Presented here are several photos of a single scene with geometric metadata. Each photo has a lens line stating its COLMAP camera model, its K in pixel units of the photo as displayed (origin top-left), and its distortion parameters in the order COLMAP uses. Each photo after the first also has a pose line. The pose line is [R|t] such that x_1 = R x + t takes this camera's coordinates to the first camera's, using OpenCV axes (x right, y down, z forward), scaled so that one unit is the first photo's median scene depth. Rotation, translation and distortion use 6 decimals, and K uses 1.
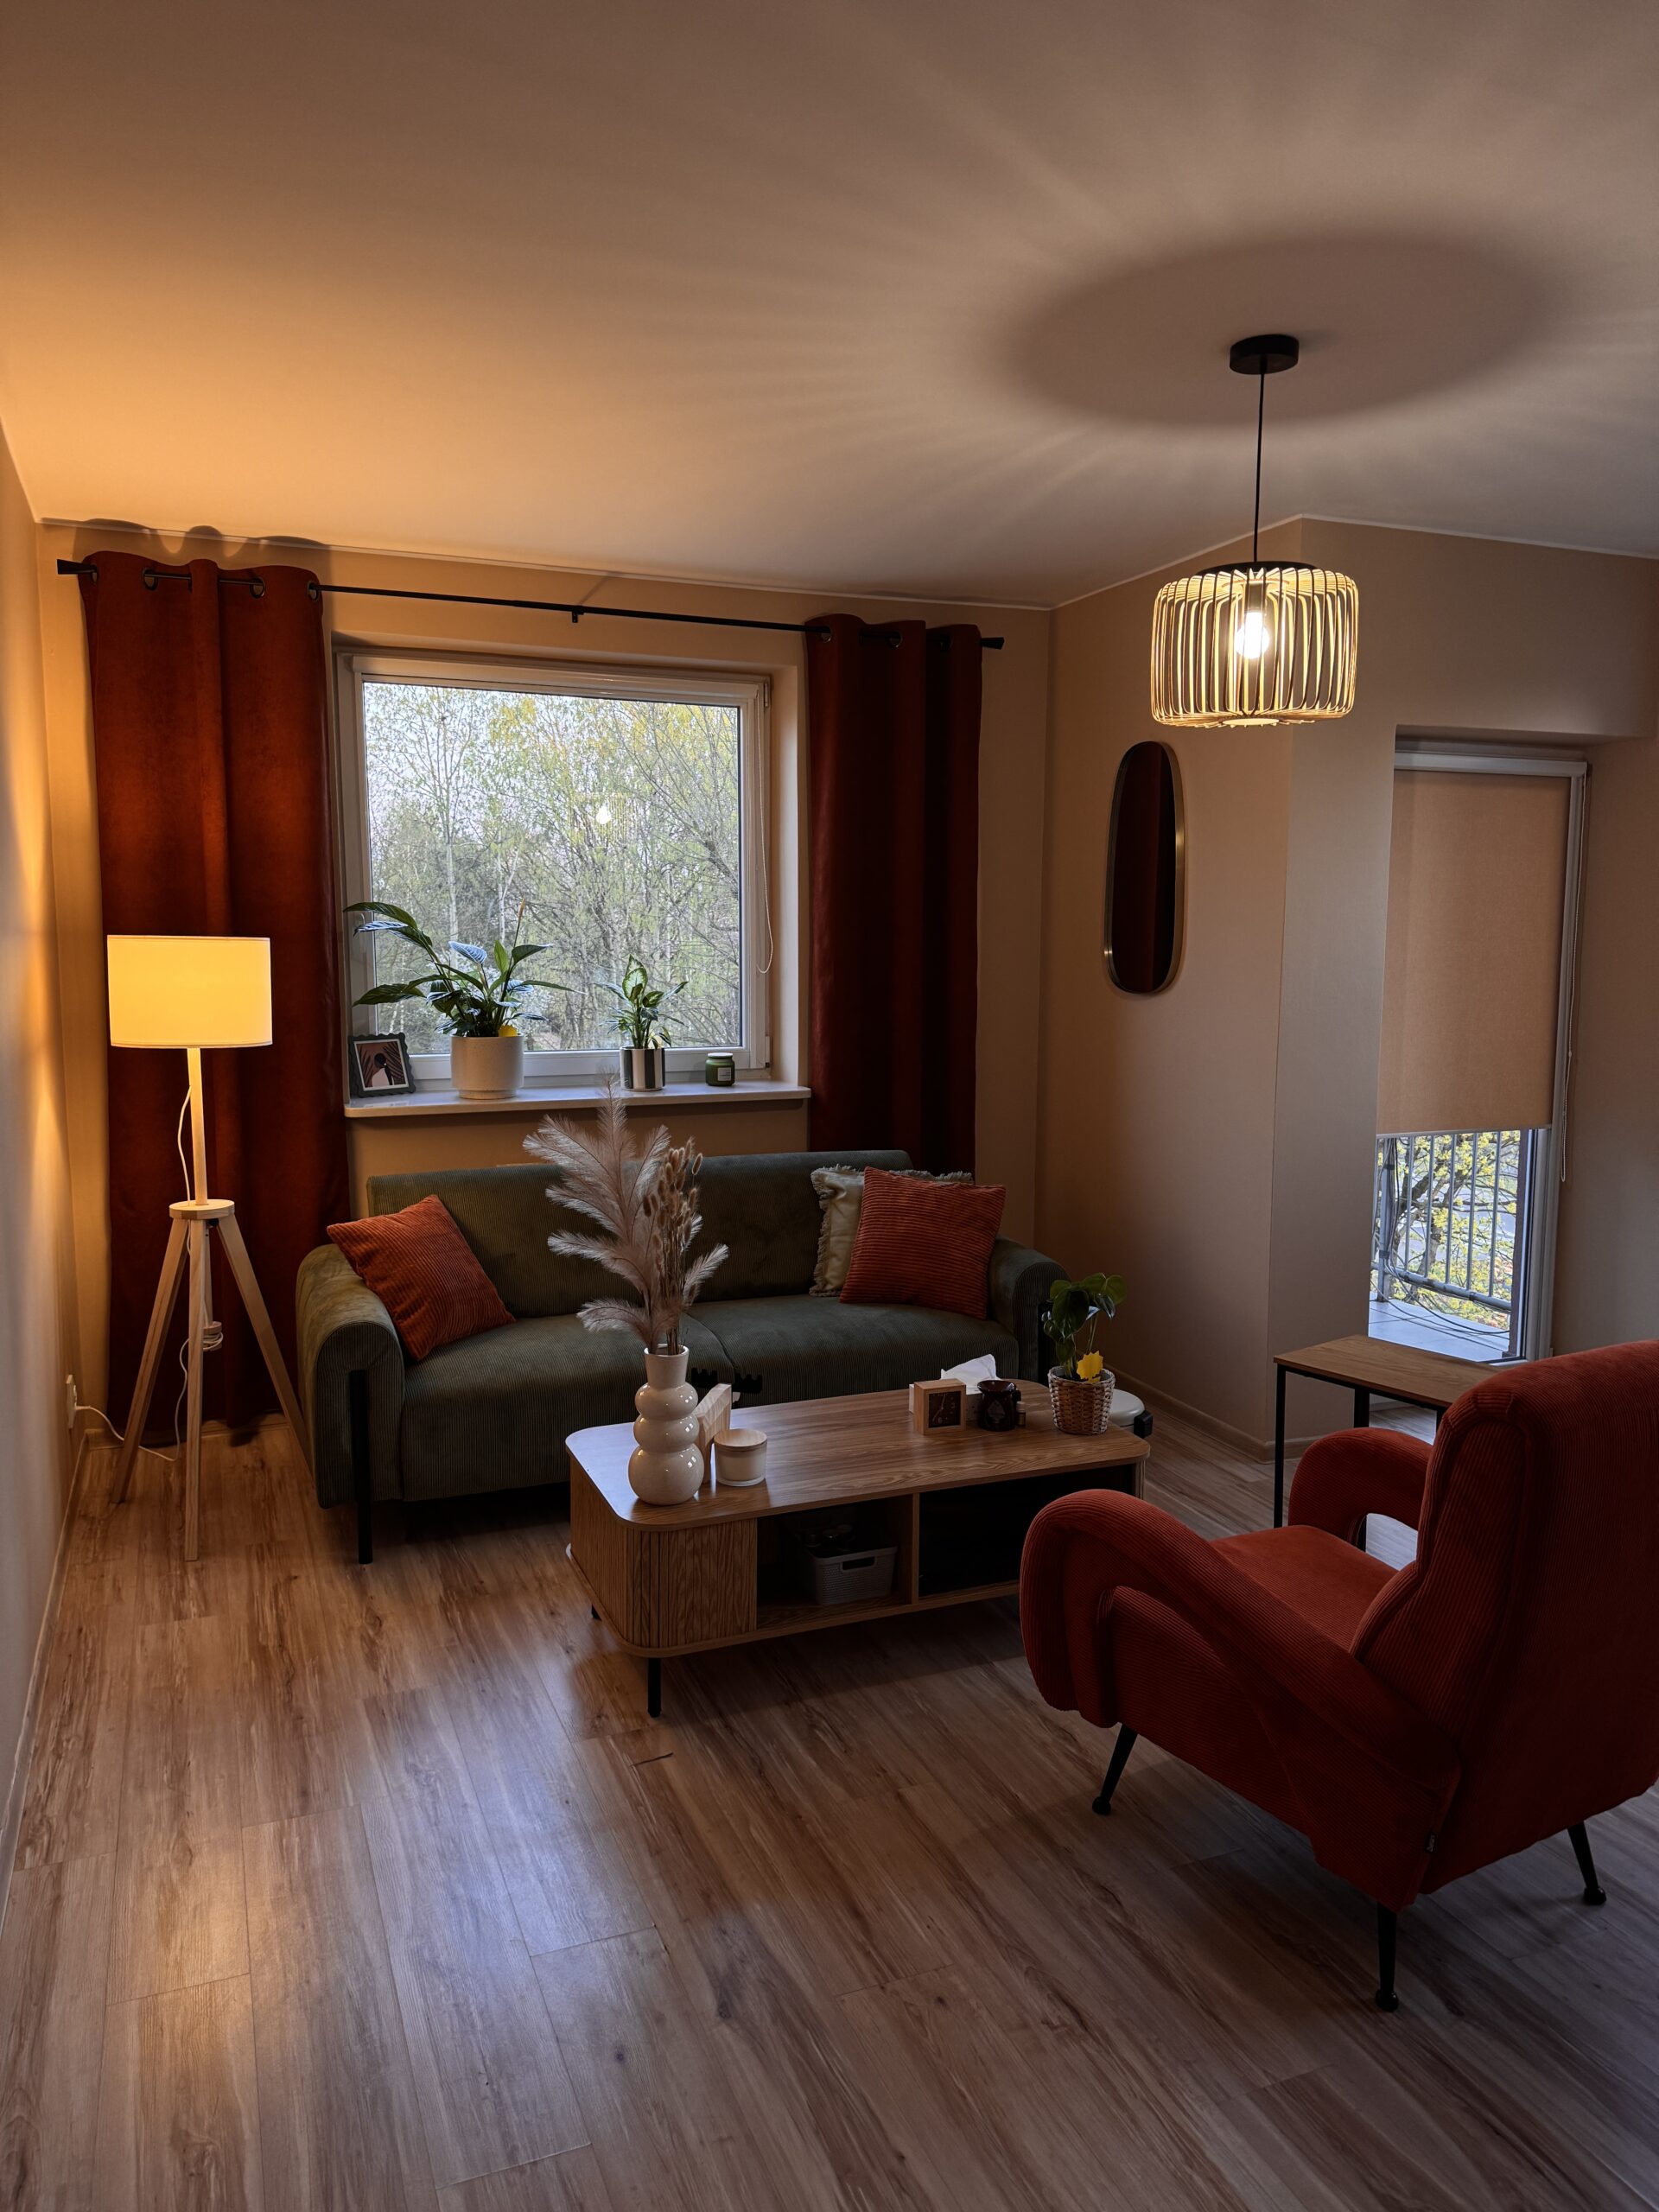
lens RADIAL K [[1574.7, 0, 833.5], [0, 1574.7, 1087.5], [0, 0, 1]] dist [0.019428, -0.006087]
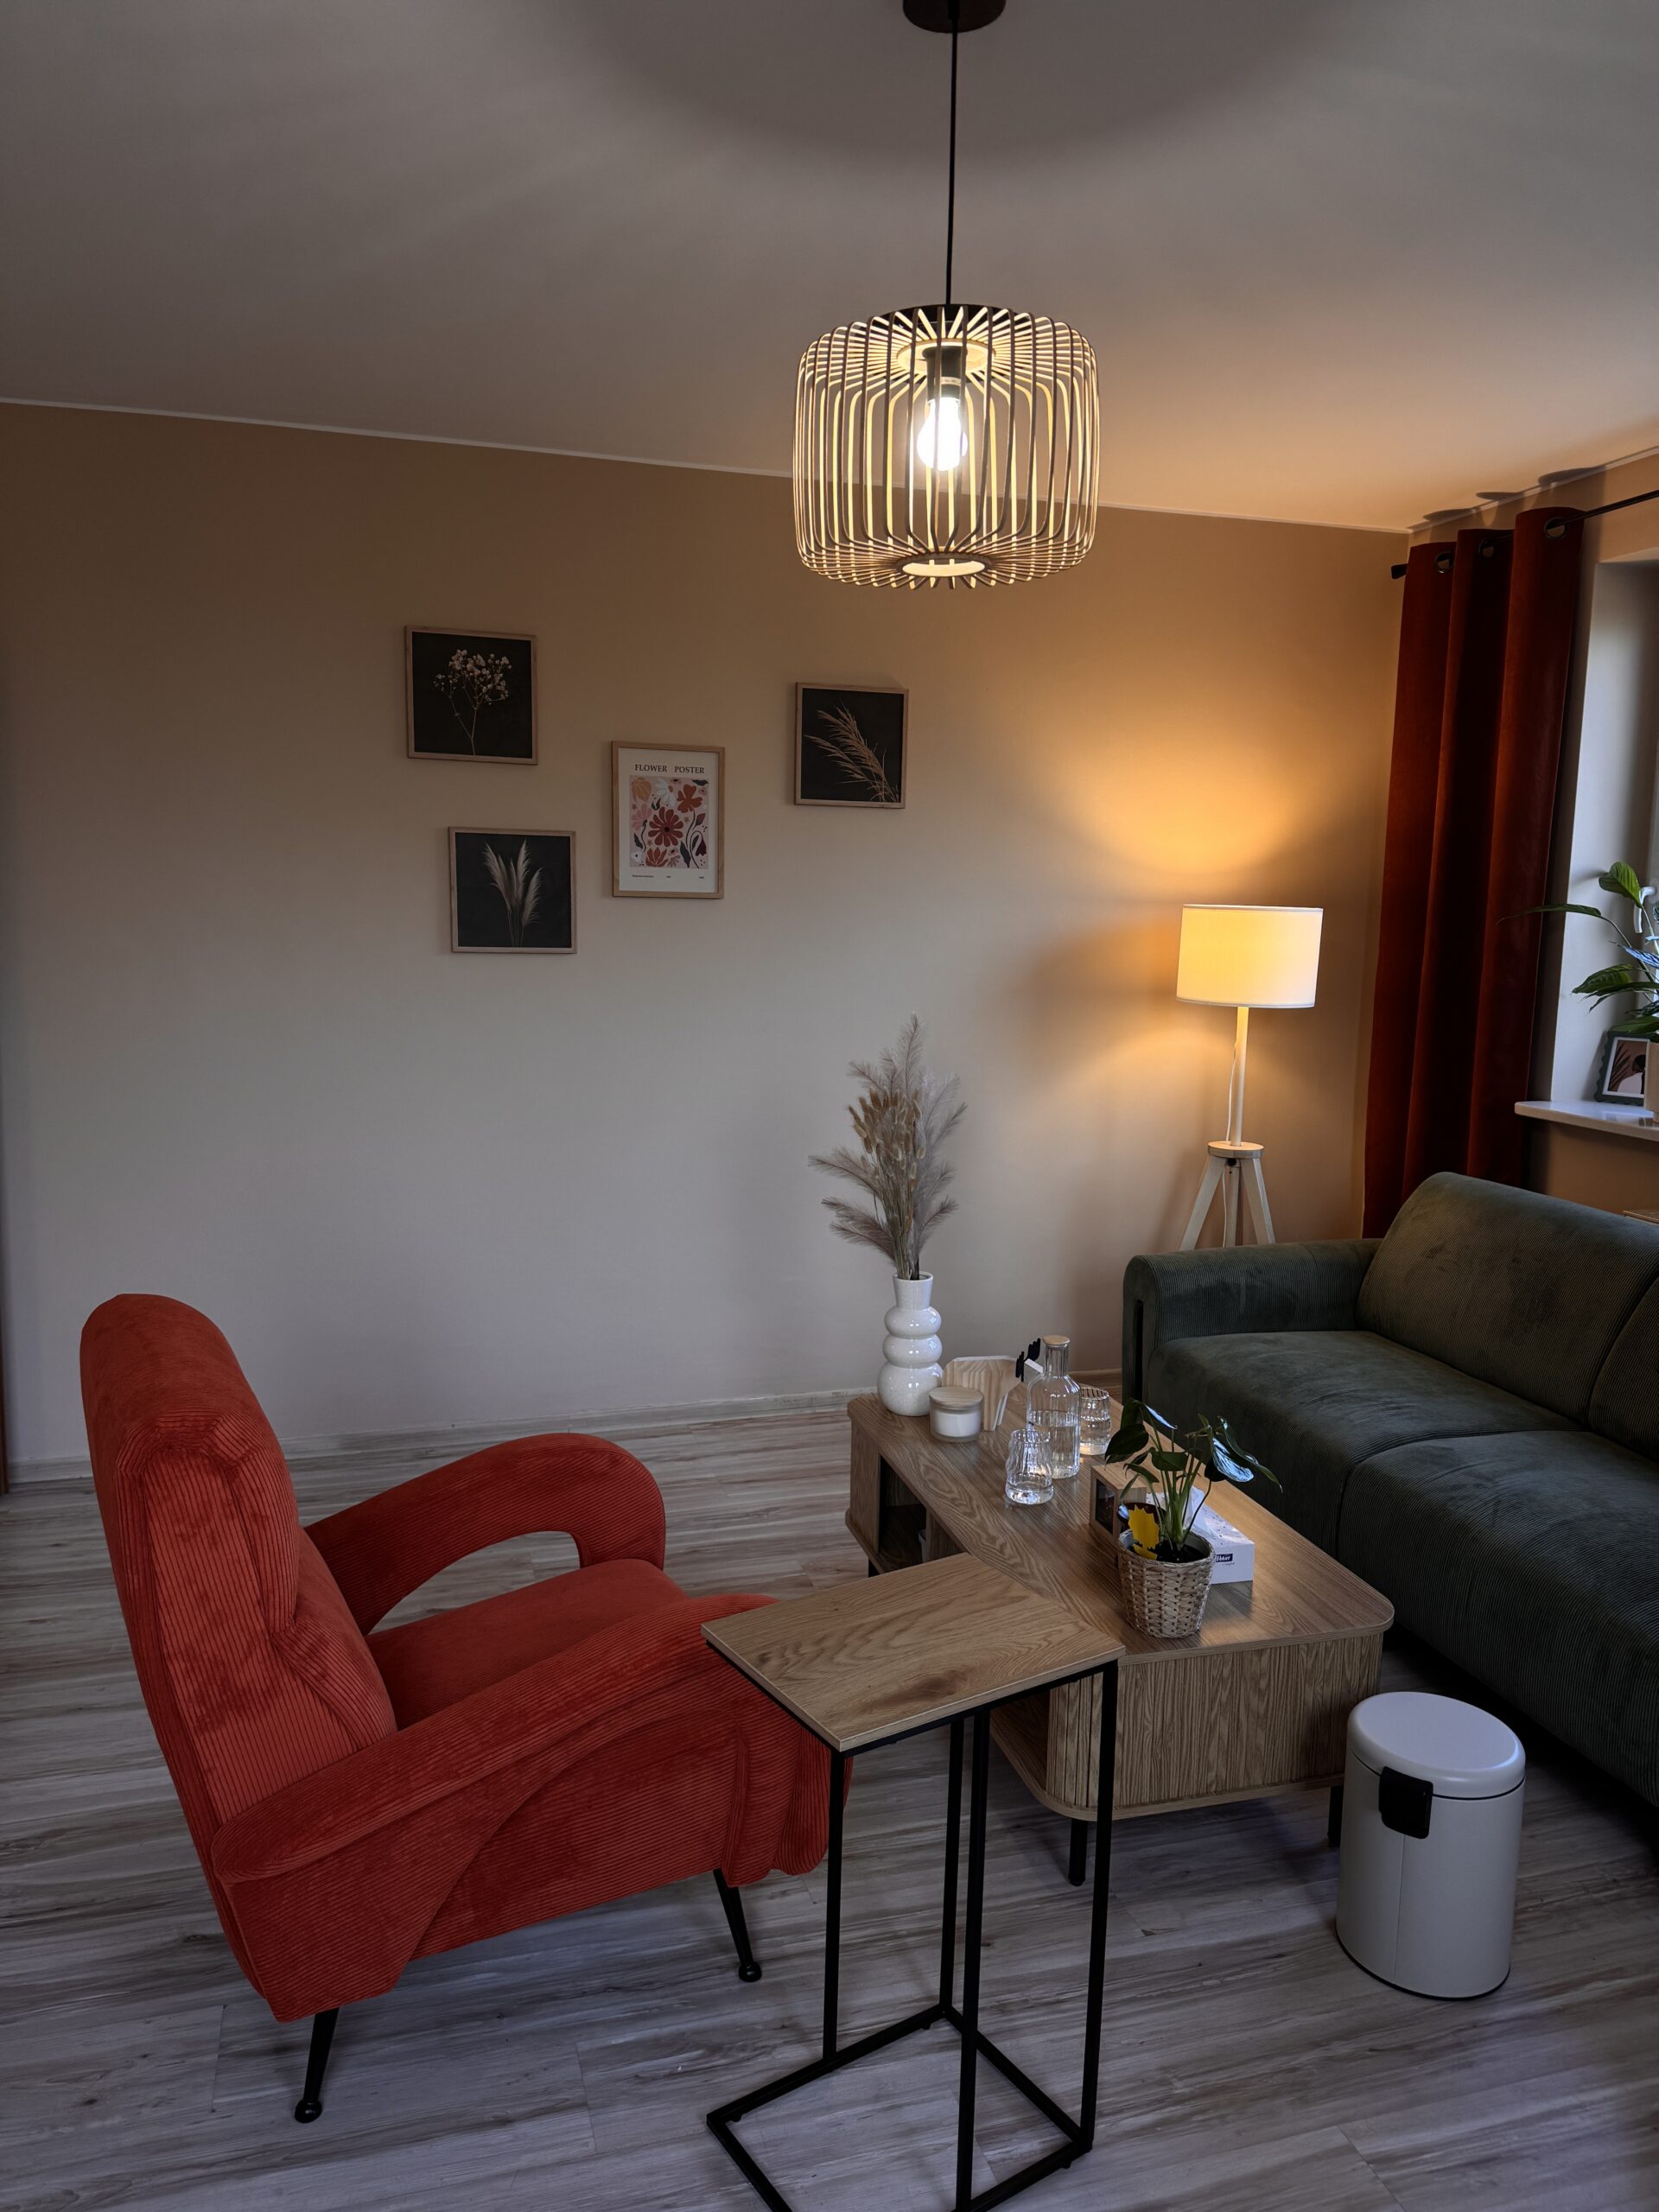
lens RADIAL K [[1574.7, 0, 840.4], [0, 1574.7, 1100.9], [0, 0, 1]] dist [0.019428, -0.006087]
pose [[-0.098270, 0.135905, -0.985836, 0.638712], [-0.122726, 0.981414, 0.147528, -0.076787], [0.987563, 0.135485, -0.079765, 0.704083]]
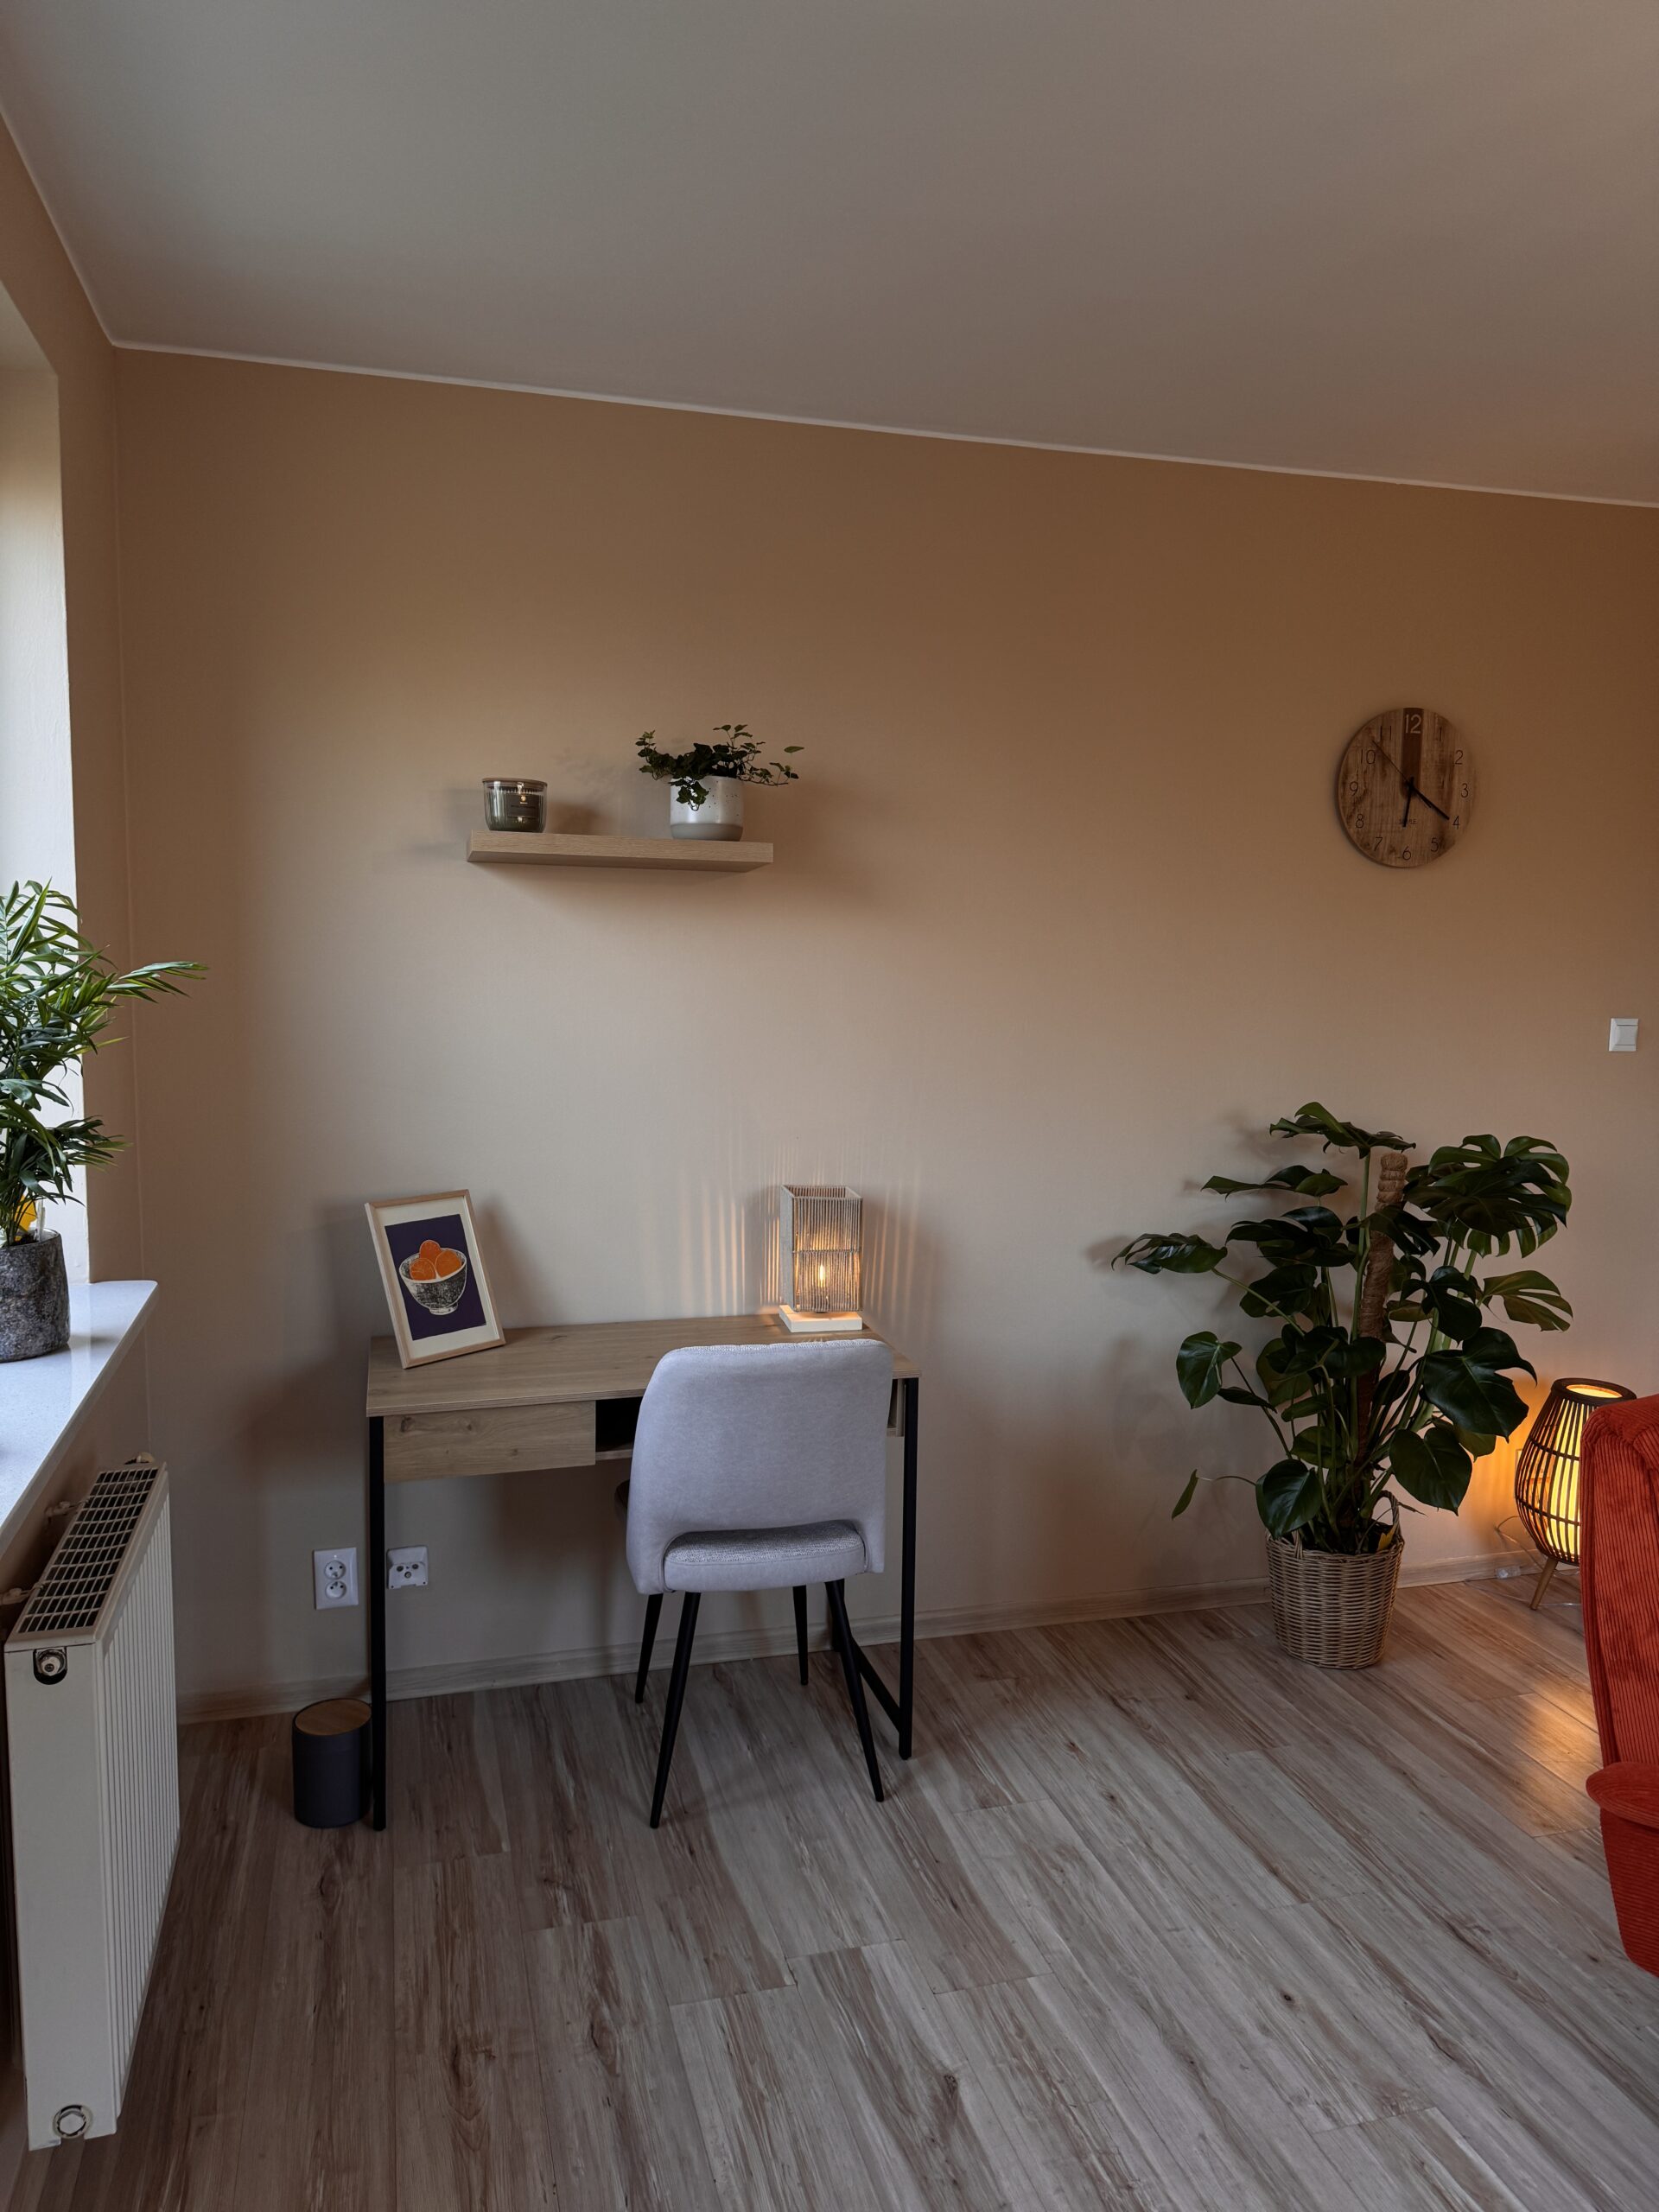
lens RADIAL K [[1574.7, 0, 835.1], [0, 1574.7, 1095.7], [0, 0, 1]] dist [0.019428, -0.006087]
pose [[-0.993992, -0.020718, 0.107472, -0.100489], [-0.000034, 0.981980, 0.188986, -0.225852], [-0.109451, 0.187847, -0.976081, 2.043813]]
